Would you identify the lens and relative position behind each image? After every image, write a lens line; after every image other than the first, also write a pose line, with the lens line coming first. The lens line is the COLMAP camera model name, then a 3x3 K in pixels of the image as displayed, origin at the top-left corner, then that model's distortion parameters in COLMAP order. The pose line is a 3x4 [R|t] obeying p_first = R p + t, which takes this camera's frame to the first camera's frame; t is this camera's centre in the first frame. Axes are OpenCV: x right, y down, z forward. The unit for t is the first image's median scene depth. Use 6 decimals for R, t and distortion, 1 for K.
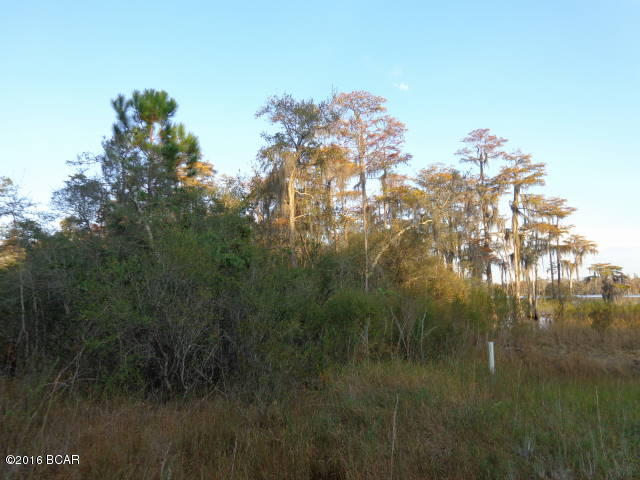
lens RADIAL K [[445.9, 0, 320.5], [0, 445.9, 242.9], [0, 0, 1]] dist [-0.007849, 0.007205]
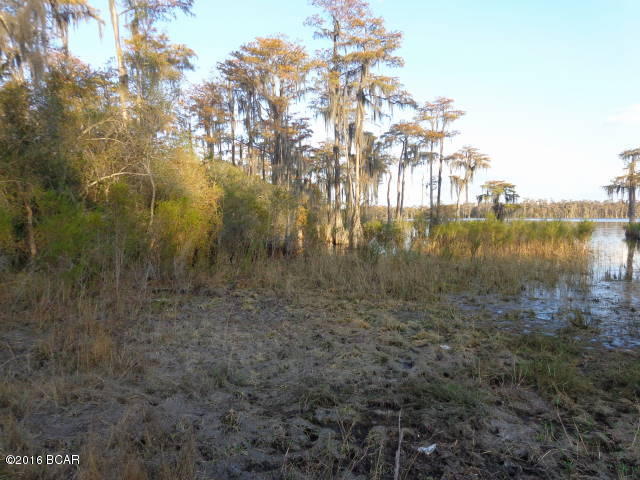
lens RADIAL K [[445.9, 0, 320.0], [0, 445.9, 237.7], [0, 0, 1]] dist [-0.007849, 0.007205]
pose [[0.991773, 0.004399, 0.127932, 0.175404], [-0.025198, 0.986563, 0.161425, 0.024819], [-0.125503, -0.163320, 0.978558, 0.154384]]
